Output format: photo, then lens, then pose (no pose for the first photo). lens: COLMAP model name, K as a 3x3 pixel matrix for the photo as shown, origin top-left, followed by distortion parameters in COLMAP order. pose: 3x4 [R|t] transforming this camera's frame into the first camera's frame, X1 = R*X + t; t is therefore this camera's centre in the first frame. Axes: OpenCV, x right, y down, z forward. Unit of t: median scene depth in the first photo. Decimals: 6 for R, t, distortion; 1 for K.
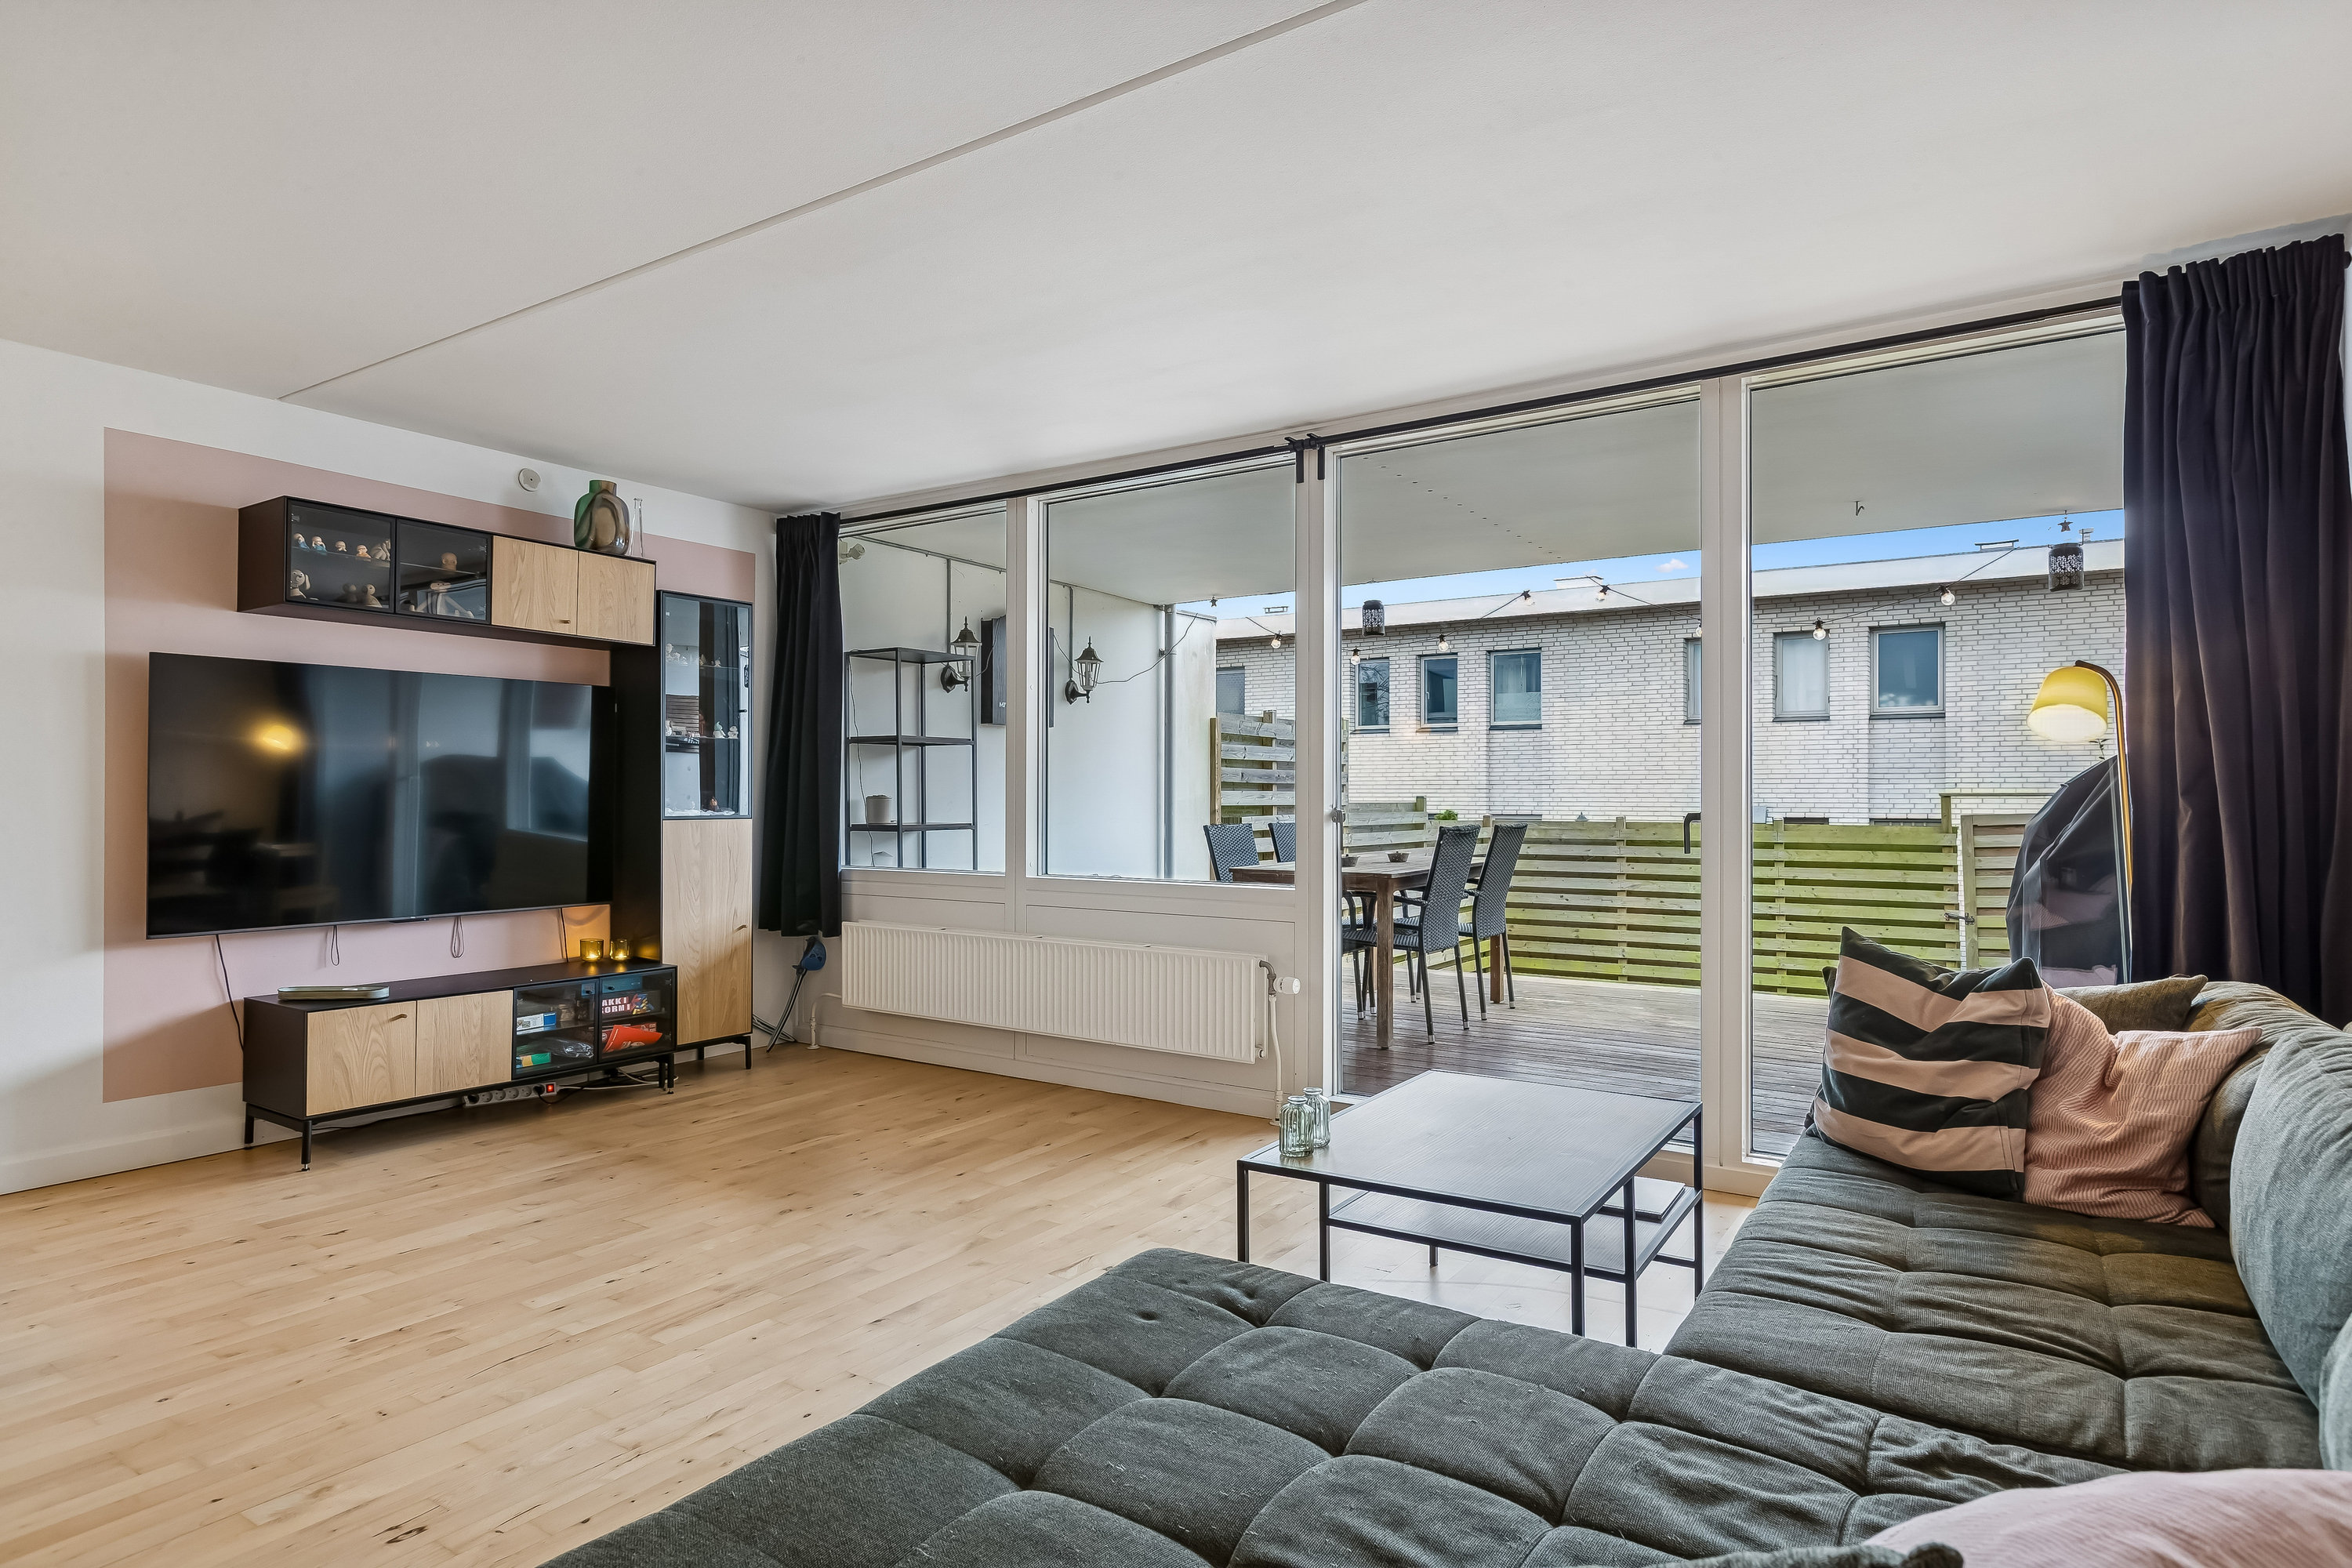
lens RADIAL K [[1300.8, 0, 1171.5], [0, 1300.8, 784.0], [0, 0, 1]] dist [-0.000169, 0.000220]
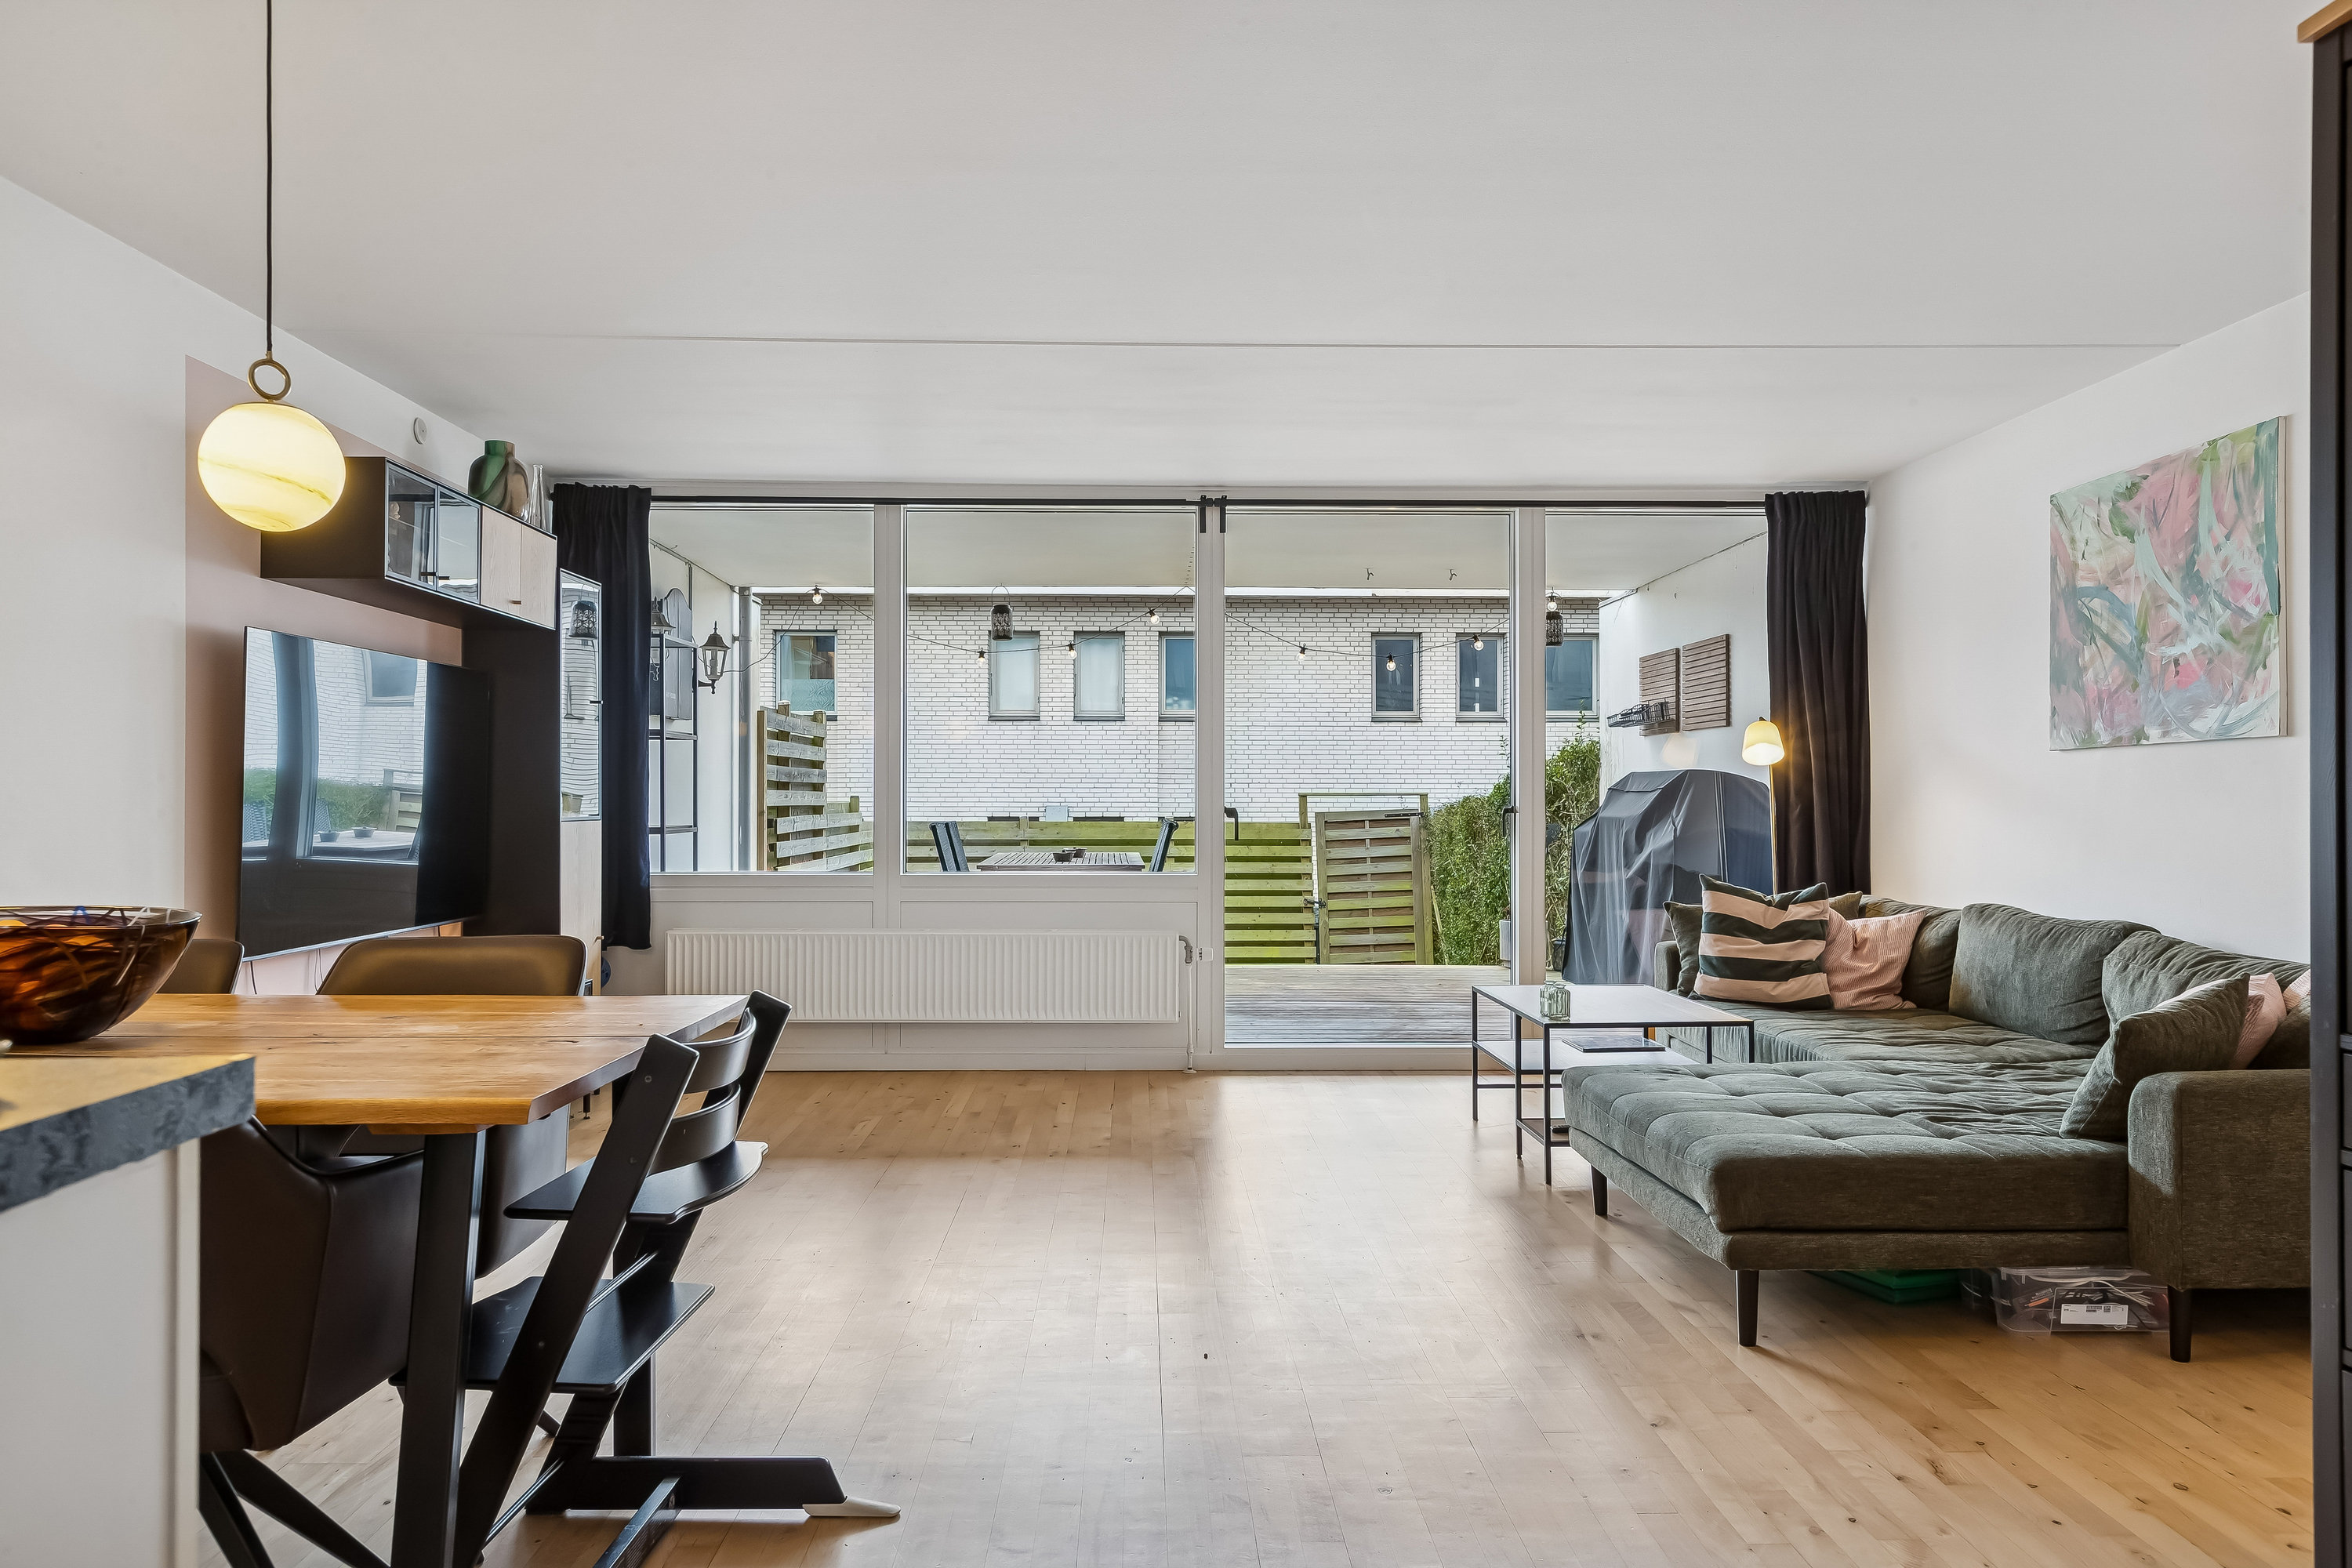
lens RADIAL K [[1603.1, 0, 1176.2], [0, 1603.1, 785.2], [0, 0, 1]] dist [0.009708, 0.002542]
pose [[0.814395, 0.003911, 0.580298, -0.609656], [-0.005773, 0.999982, 0.001362, -0.002027], [-0.580283, -0.004460, 0.814403, -0.143729]]
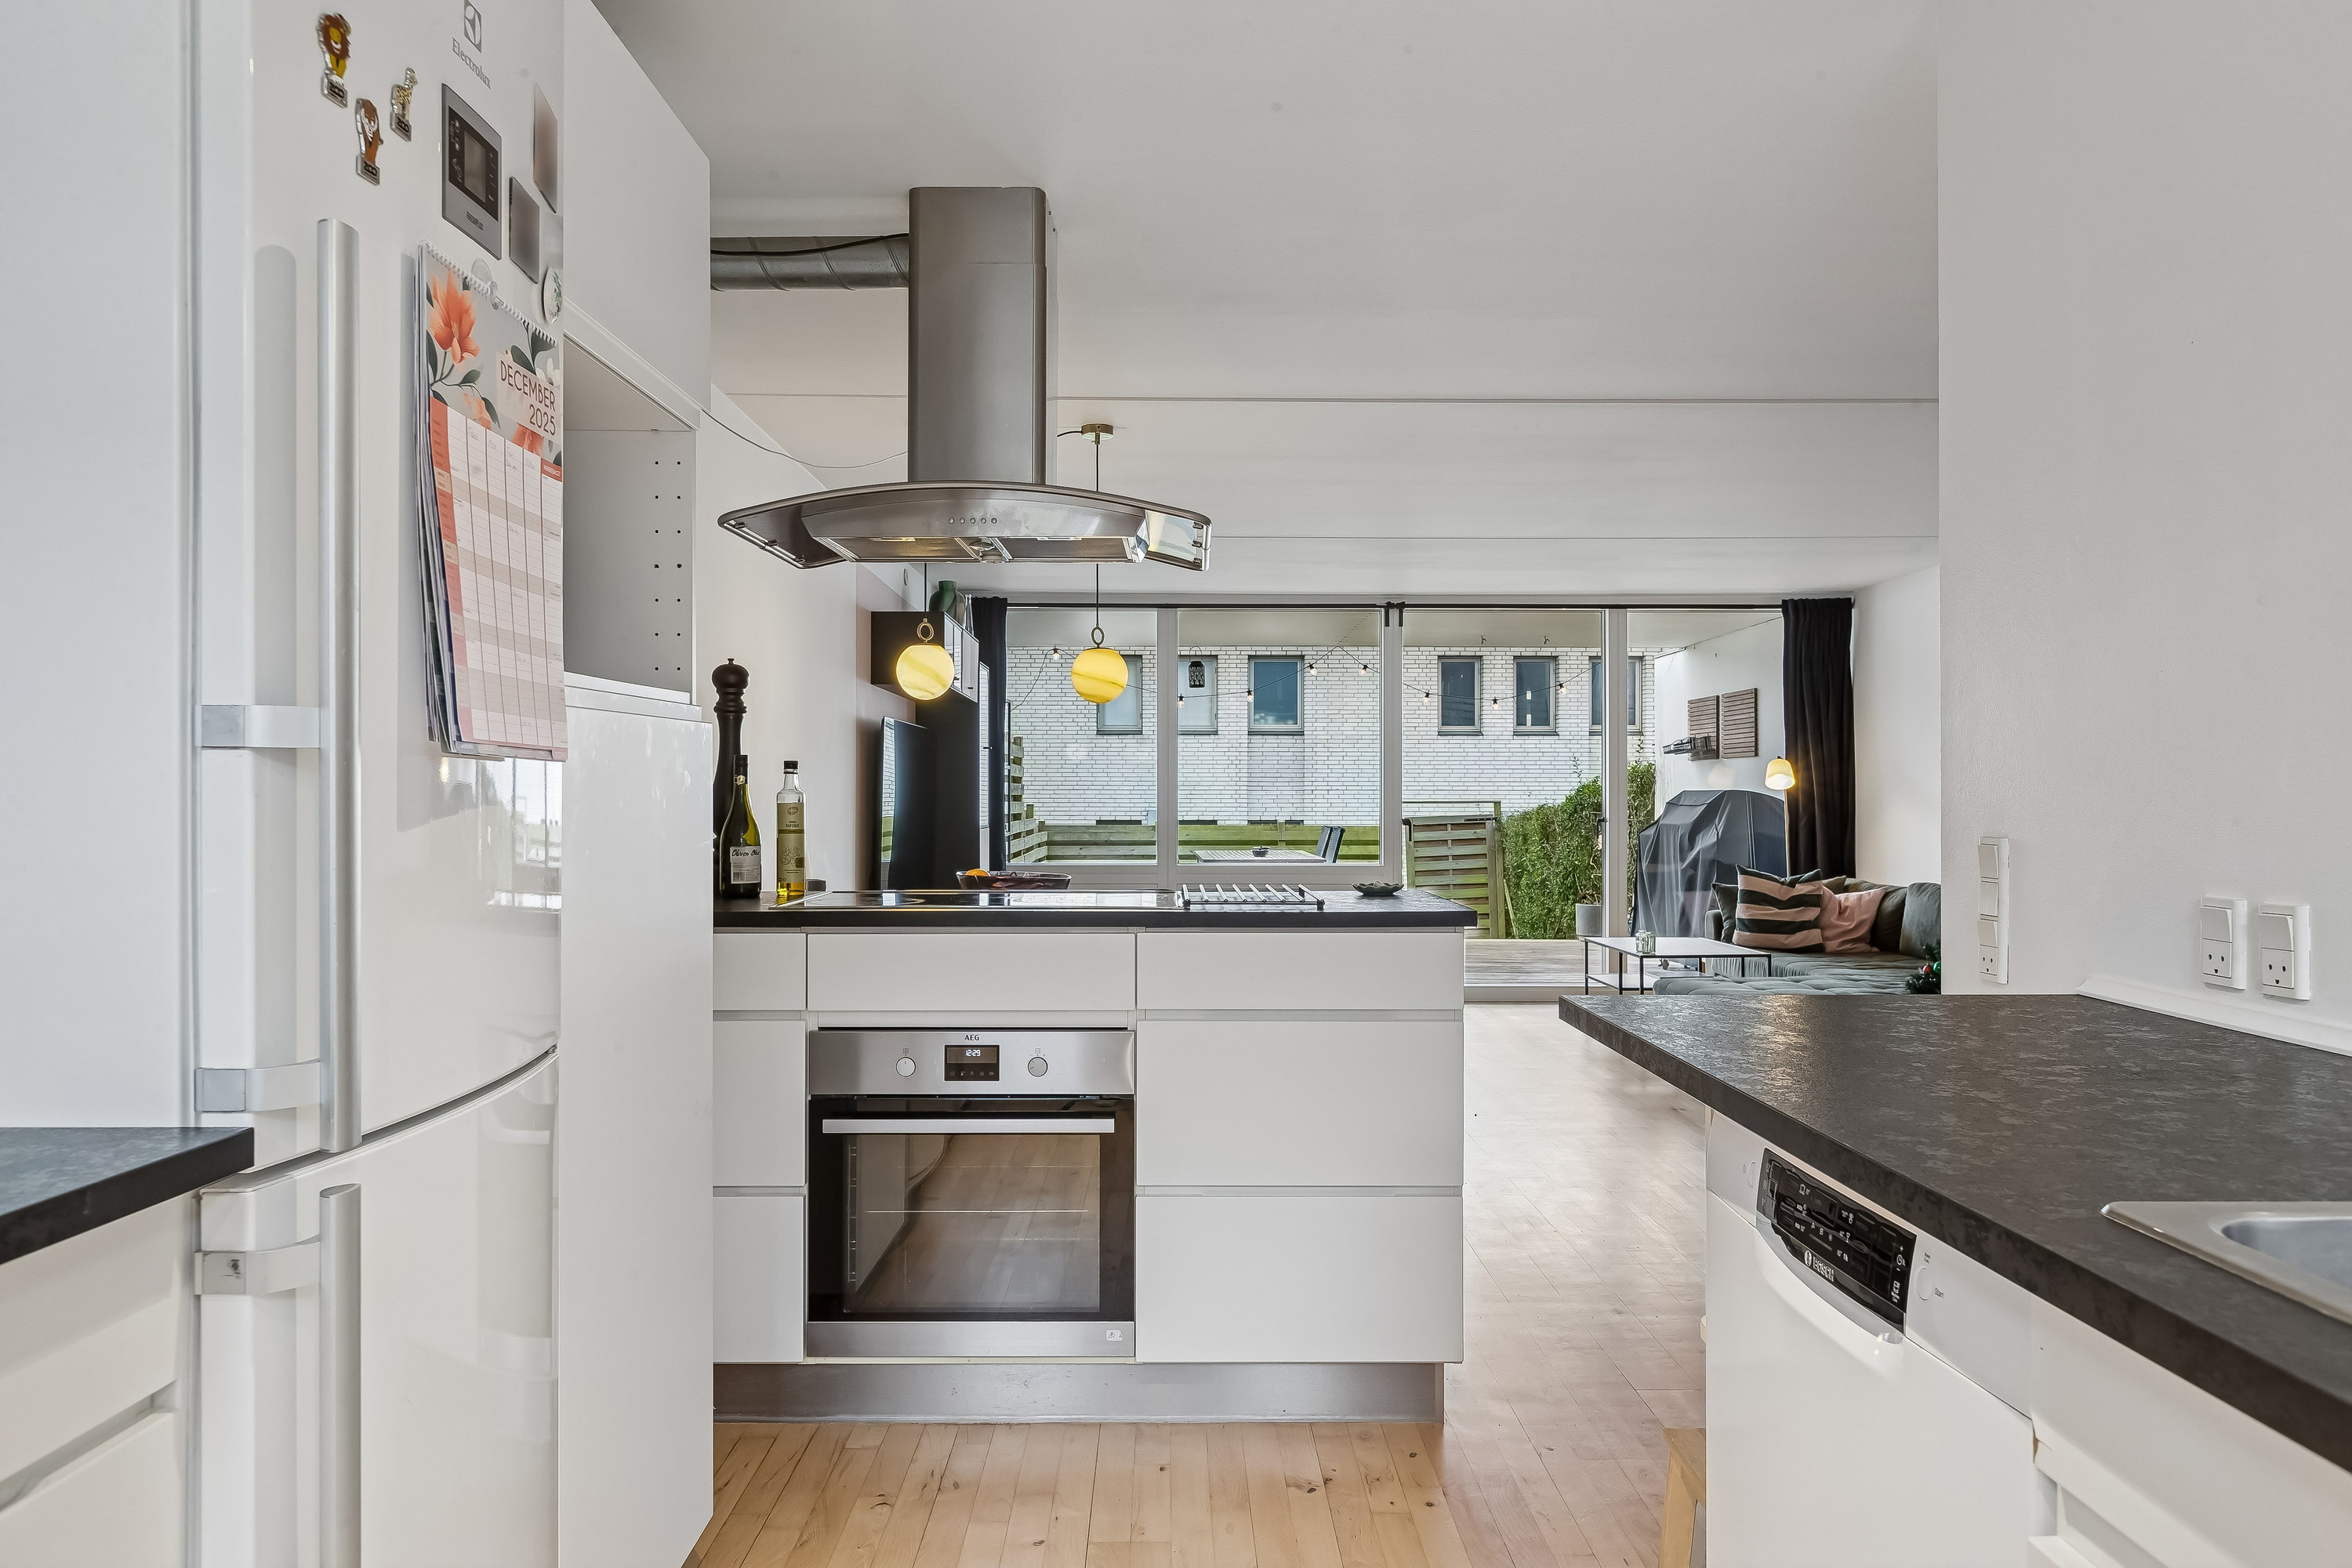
lens RADIAL K [[1603.1, 0, 1172.9], [0, 1603.1, 790.3], [0, 0, 1]] dist [0.009708, 0.002542]
pose [[0.825218, 0.002251, 0.564810, -1.044790], [-0.005699, 0.999974, 0.004342, -0.019324], [-0.564786, -0.006801, 0.825209, -0.458464]]
